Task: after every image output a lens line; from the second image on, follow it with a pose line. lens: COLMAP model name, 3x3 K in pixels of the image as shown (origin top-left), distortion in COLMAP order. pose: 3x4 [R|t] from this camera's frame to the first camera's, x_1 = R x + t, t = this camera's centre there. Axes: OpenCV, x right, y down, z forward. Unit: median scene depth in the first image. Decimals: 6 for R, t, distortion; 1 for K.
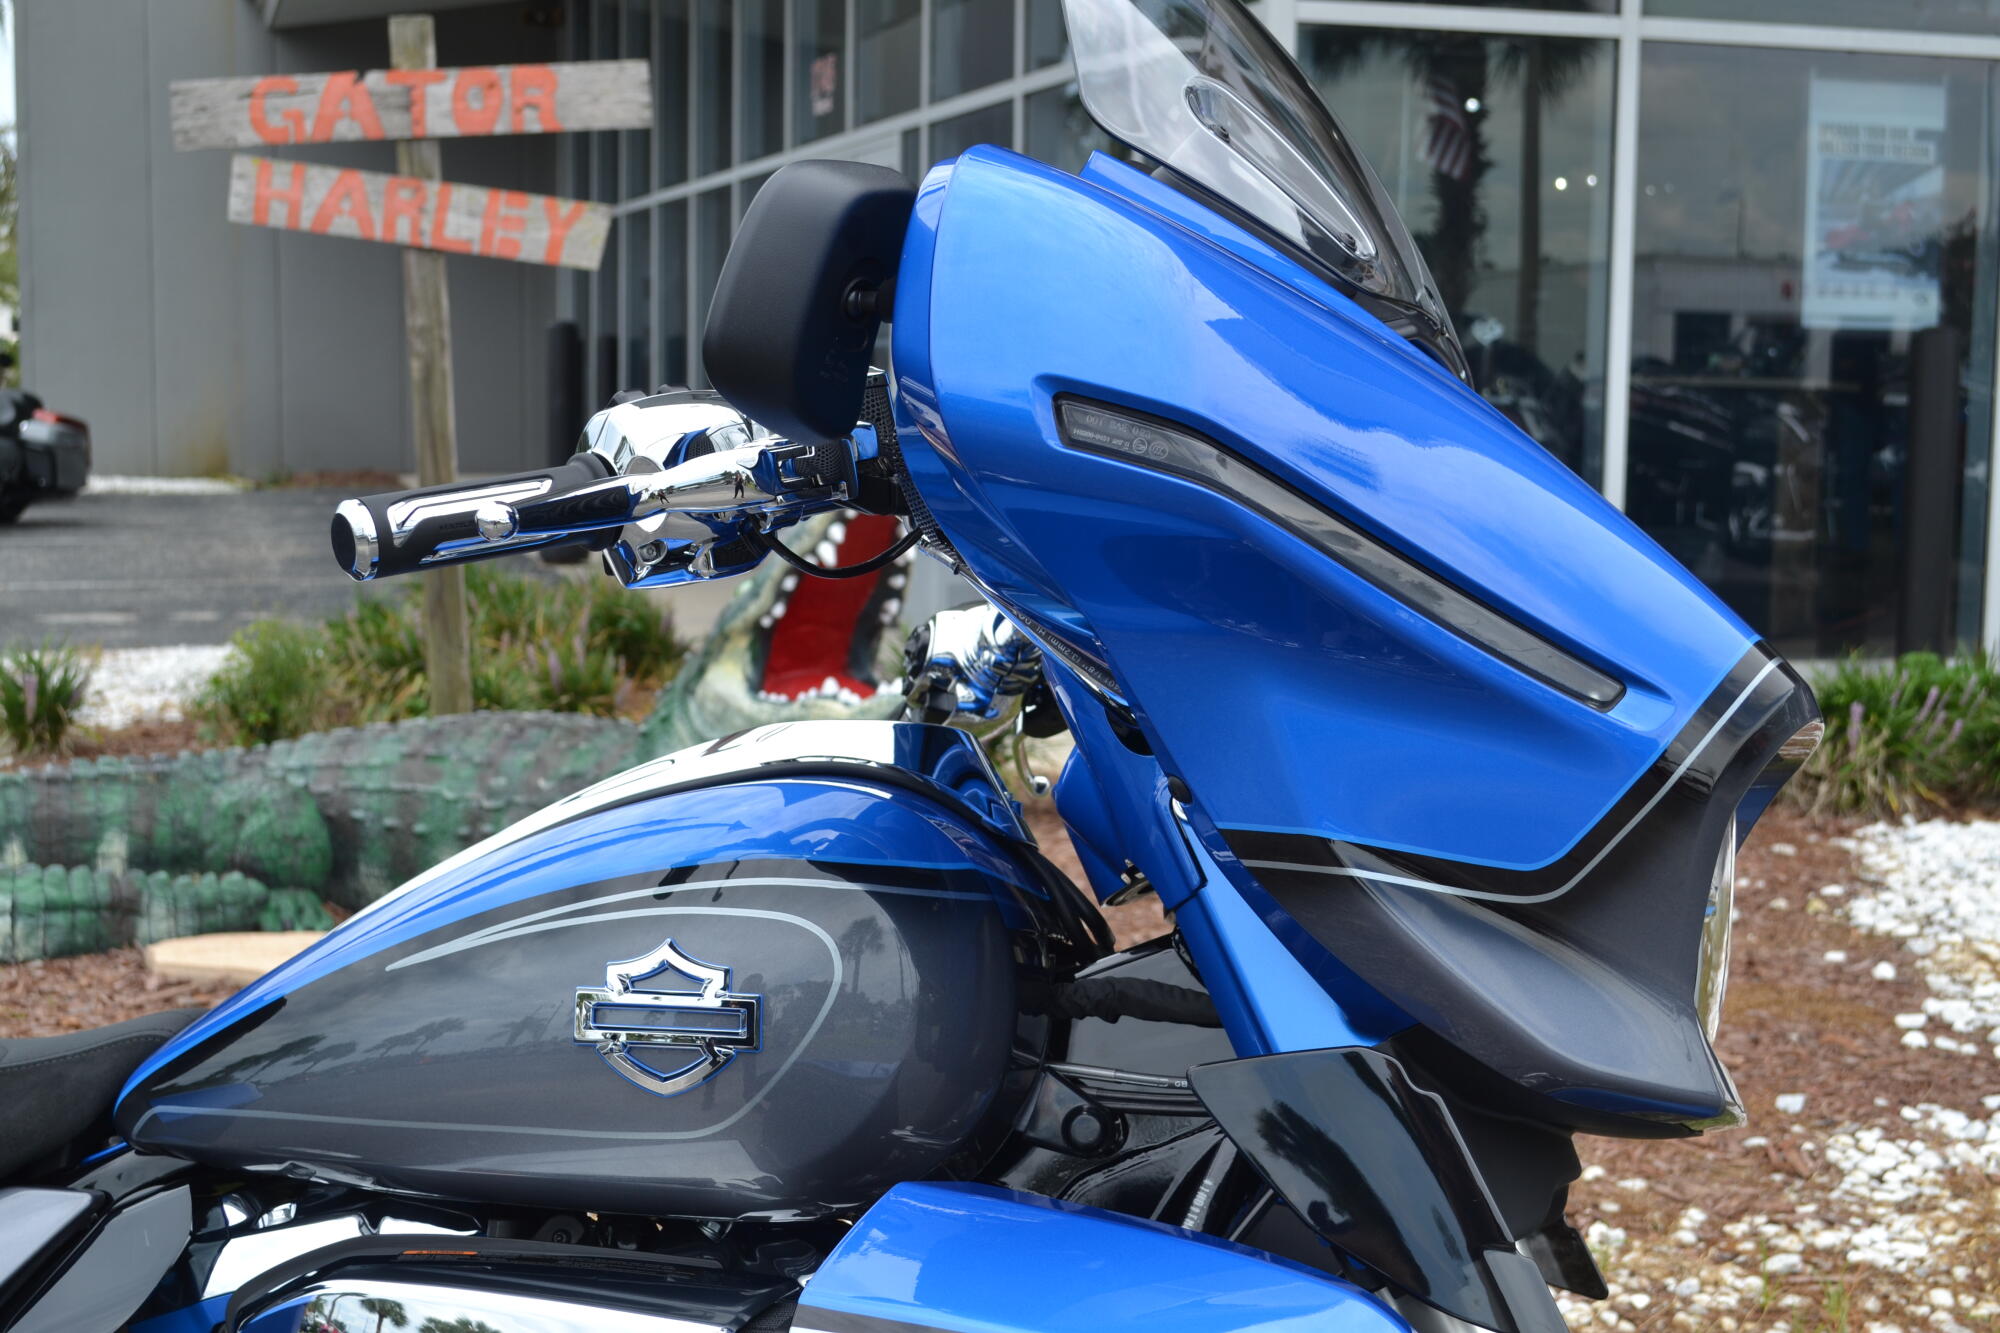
lens RADIAL K [[2857.3, 0, 1000.0], [0, 2857.3, 666.5], [0, 0, 1]] dist [-0.033128, 0.002923]
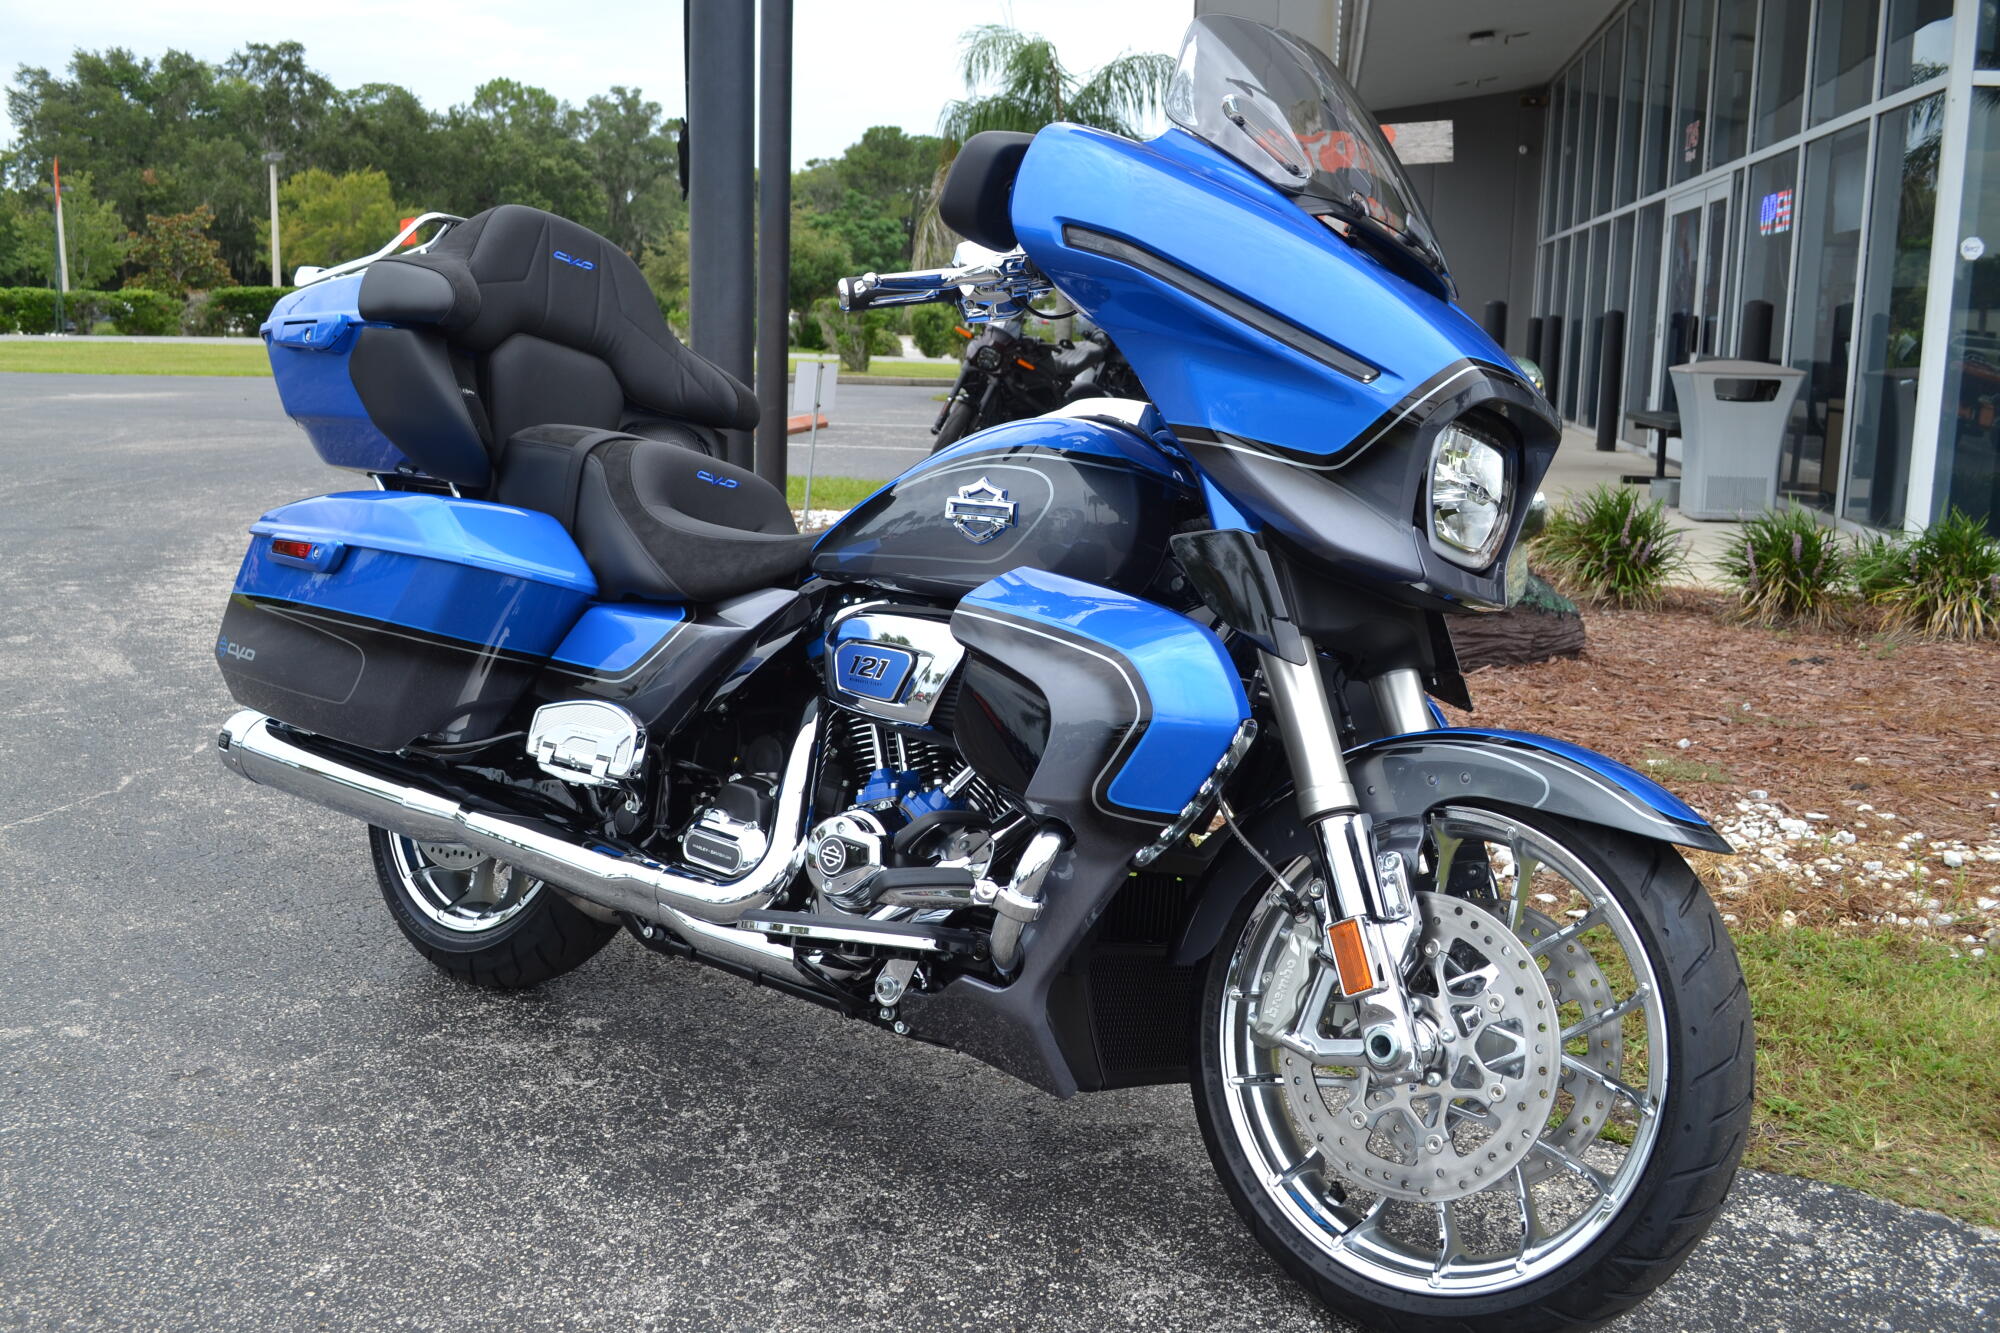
lens RADIAL K [[1908.5, 0, 999.1], [0, 1908.5, 693.9], [0, 0, 1]] dist [-0.061297, 0.021974]
pose [[0.902010, 0.090848, -0.422048, 0.161234], [-0.058397, 0.994298, 0.089221, 0.037453], [0.427747, -0.055832, 0.902173, -0.116571]]
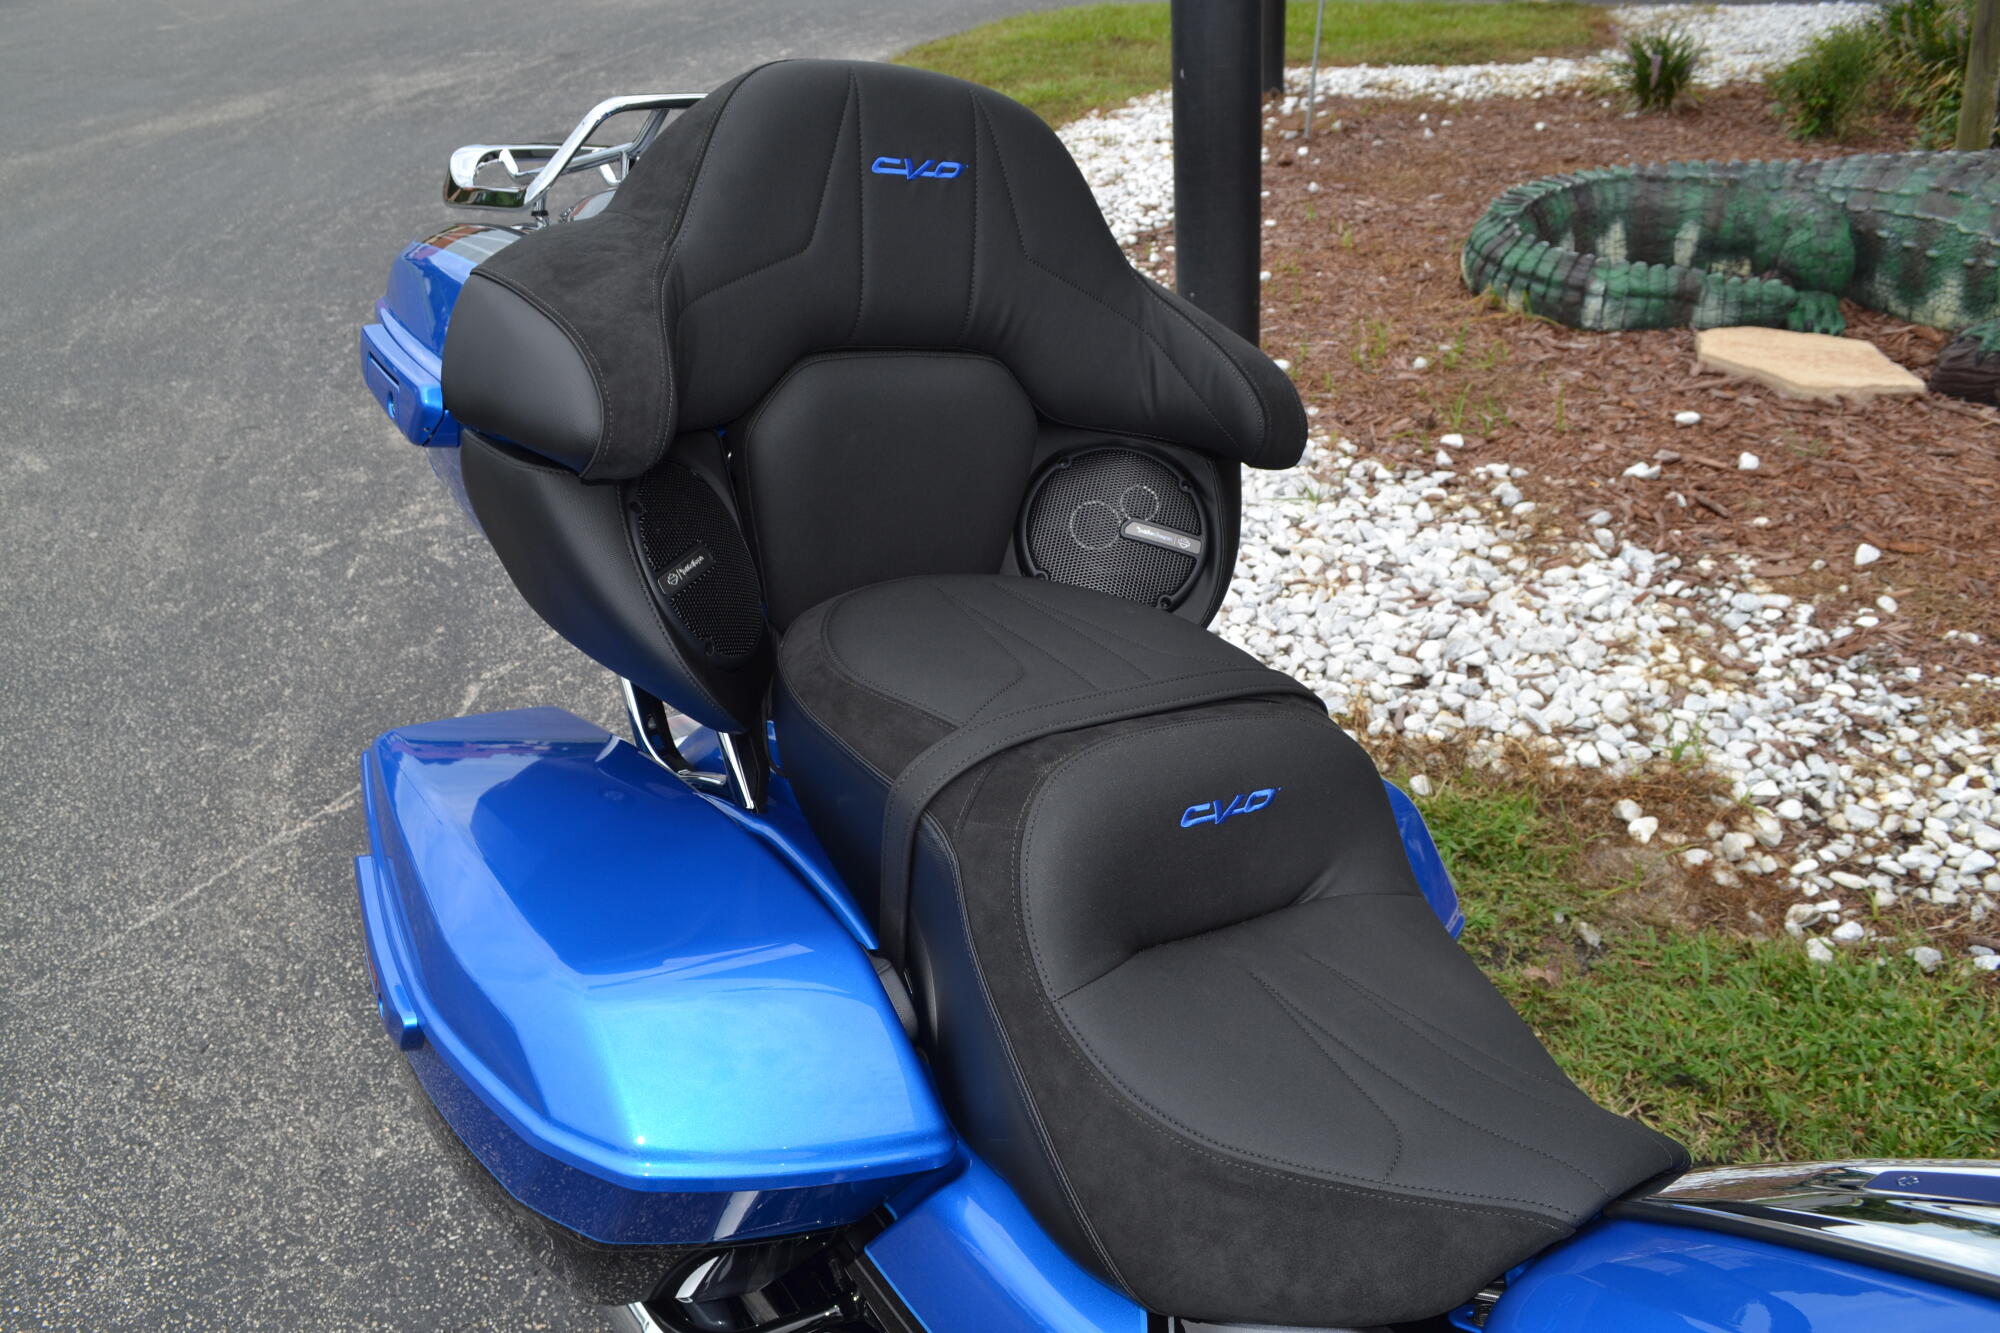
lens RADIAL K [[1607.9, 0, 982.7], [0, 1607.9, 671.1], [0, 0, 1]] dist [-0.081867, 0.019263]
pose [[0.755424, 0.273835, -0.595272, -0.062938], [0.004955, 0.906071, 0.423096, -0.071805], [0.655217, -0.322567, 0.683111, 0.203283]]
